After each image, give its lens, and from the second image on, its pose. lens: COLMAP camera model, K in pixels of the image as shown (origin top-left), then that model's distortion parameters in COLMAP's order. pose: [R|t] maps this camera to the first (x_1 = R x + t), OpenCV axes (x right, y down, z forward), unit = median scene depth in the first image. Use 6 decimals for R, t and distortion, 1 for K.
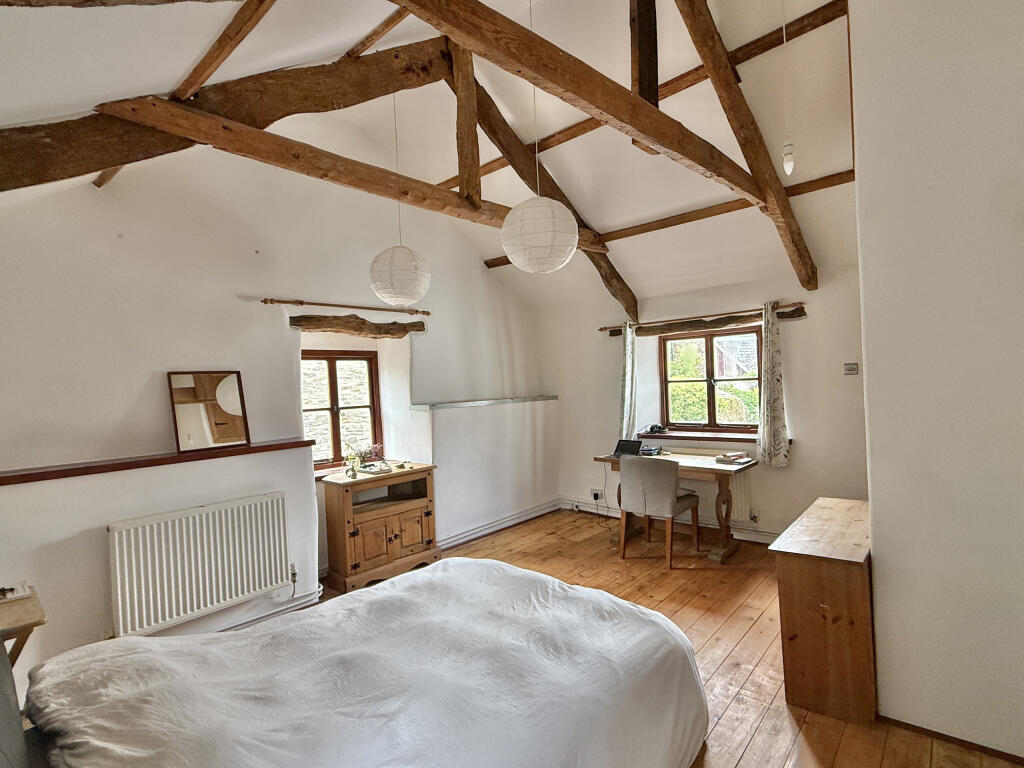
lens RADIAL K [[509.4, 0, 512.1], [0, 509.4, 387.4], [0, 0, 1]] dist [0.002527, -0.000452]
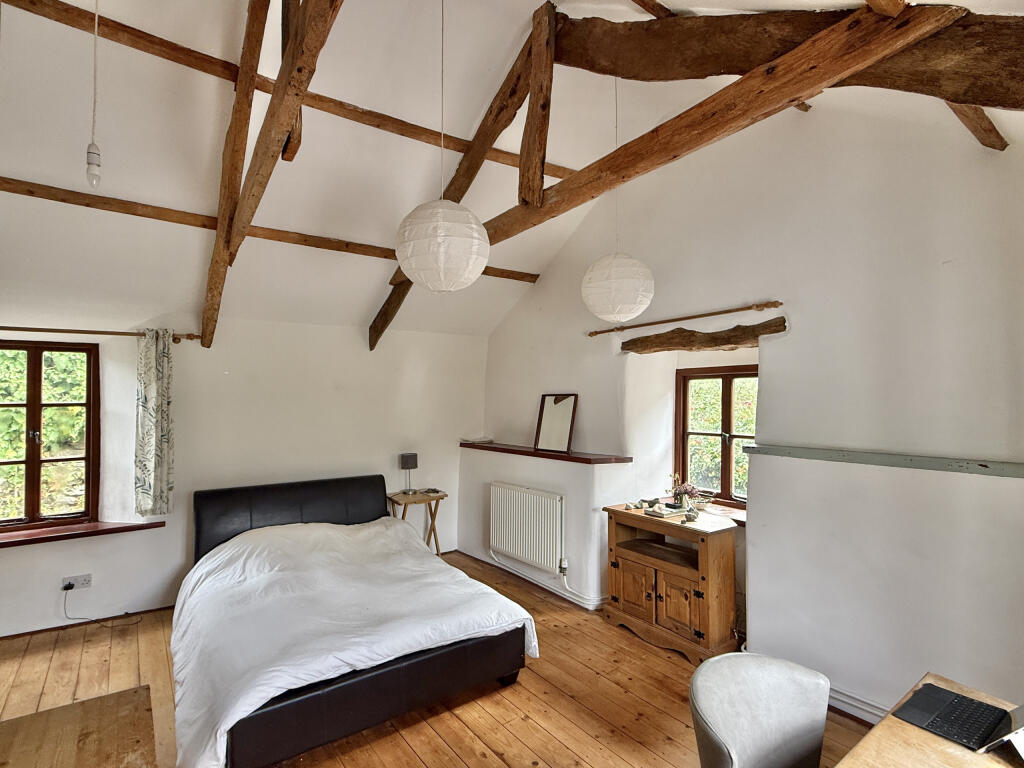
lens RADIAL K [[509.4, 0, 508.5], [0, 509.4, 388.3], [0, 0, 1]] dist [0.002527, -0.000452]
pose [[-0.200507, 0.015457, -0.979570, 0.588982], [-0.001925, 0.999867, 0.016171, -0.053767], [0.979690, 0.005128, -0.200450, 0.879647]]
